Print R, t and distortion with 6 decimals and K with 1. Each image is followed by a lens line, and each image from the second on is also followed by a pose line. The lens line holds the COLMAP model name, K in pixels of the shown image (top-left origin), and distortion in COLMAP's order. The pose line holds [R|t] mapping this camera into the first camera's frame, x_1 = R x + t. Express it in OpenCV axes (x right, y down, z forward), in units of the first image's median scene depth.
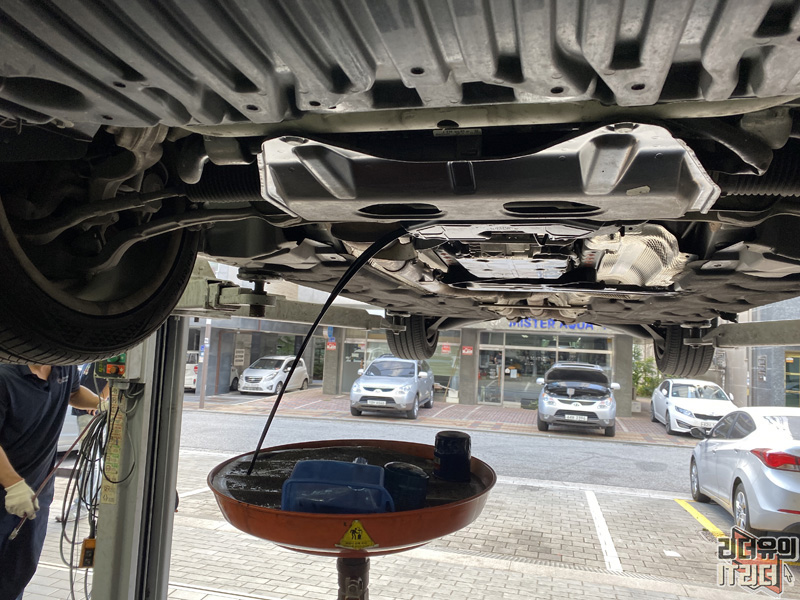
lens RADIAL K [[601.5, 0, 400.0], [0, 601.5, 300.0], [0, 0, 1]] dist [0.056187, -0.104562]
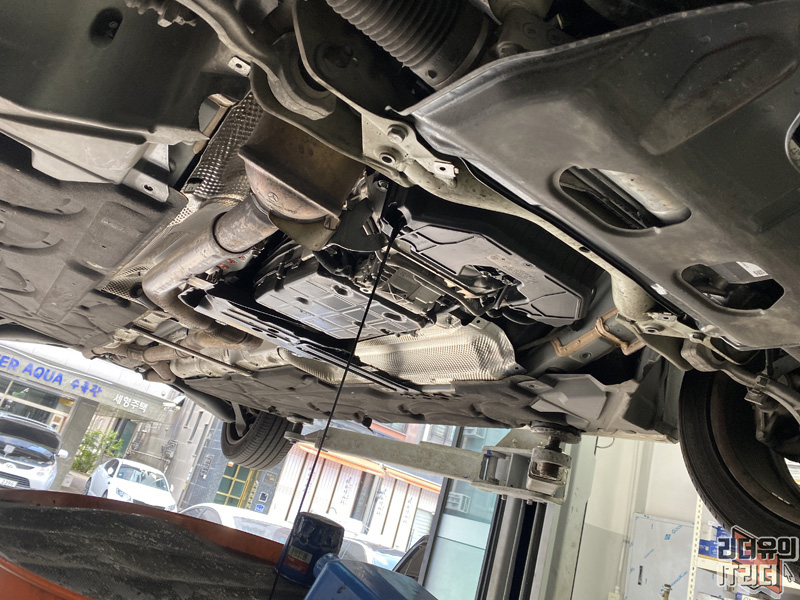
lens RADIAL K [[613.4, 0, 400.0], [0, 613.4, 300.0], [0, 0, 1]] dist [-0.001092, -0.000737]
pose [[0.638010, 0.381394, 0.668941, -0.019886], [-0.296176, 0.923438, -0.244013, 0.006866], [-0.710790, -0.042442, 0.702123, 0.023200]]
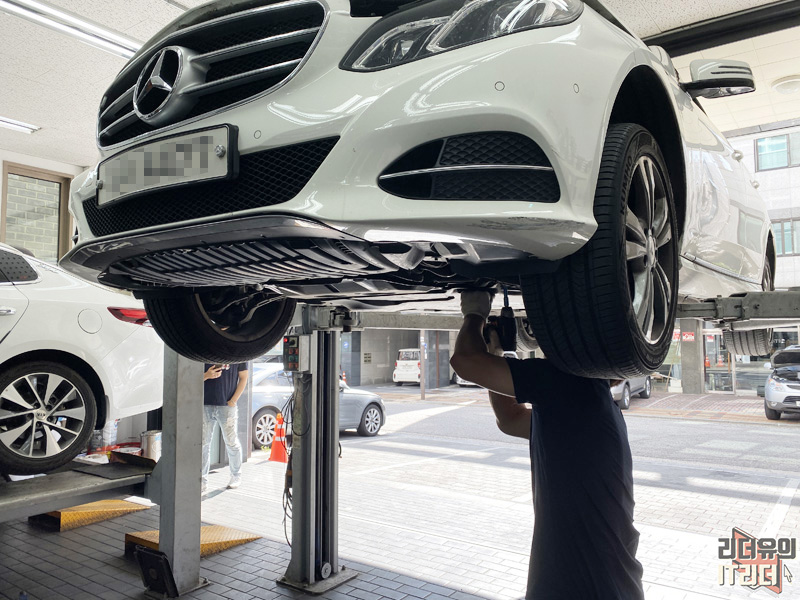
lens RADIAL K [[601.5, 0, 400.0], [0, 601.5, 300.0], [0, 0, 1]] dist [0.056187, -0.104562]
pose [[0.930078, -0.072659, -0.360106, 0.053050], [0.076470, 0.997065, -0.003671, -0.004661], [0.359316, -0.024123, 0.932904, -0.055174]]
